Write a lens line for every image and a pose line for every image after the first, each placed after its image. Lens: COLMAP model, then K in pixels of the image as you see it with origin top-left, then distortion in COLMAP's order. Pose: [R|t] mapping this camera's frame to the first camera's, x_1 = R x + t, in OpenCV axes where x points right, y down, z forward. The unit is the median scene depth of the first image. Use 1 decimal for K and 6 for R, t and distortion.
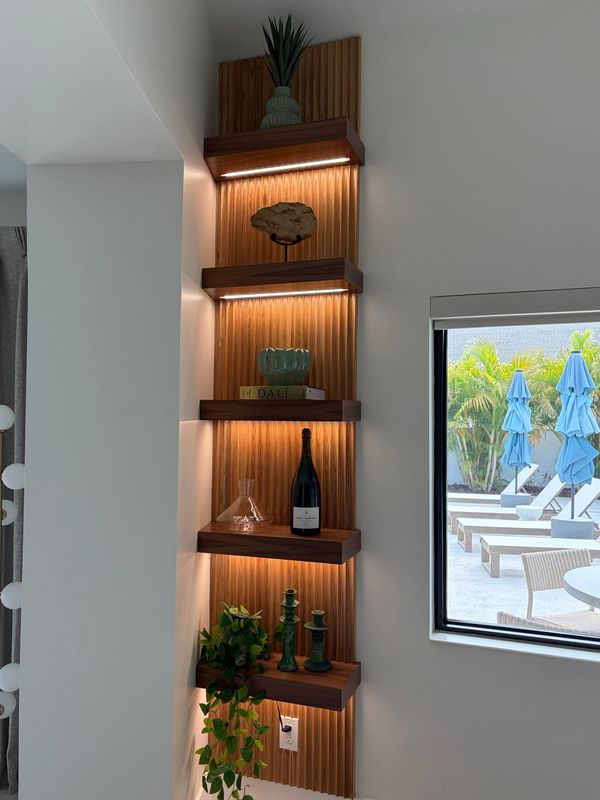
lens RADIAL K [[630.4, 0, 300.0], [0, 630.4, 400.0], [0, 0, 1]] dist [0.001375, -0.003191]
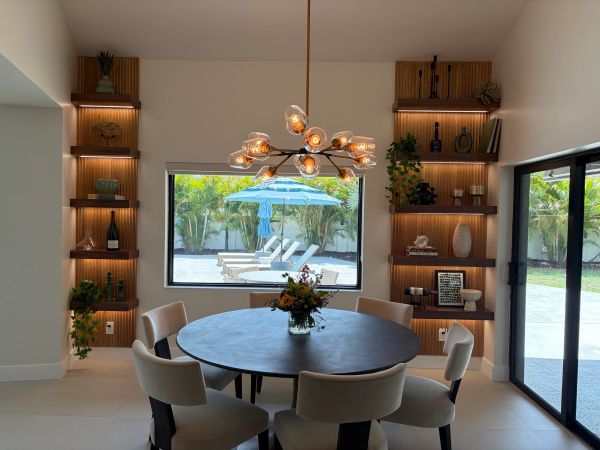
lens RADIAL K [[425.1, 0, 300.0], [0, 425.1, 225.0], [0, 0, 1]] dist [0.003670, 0.002206]
pose [[0.941501, 0.001099, 0.337010, 0.131654], [-0.022062, 0.998051, 0.058379, -0.015986], [-0.336289, -0.062399, 0.939690, -0.908391]]
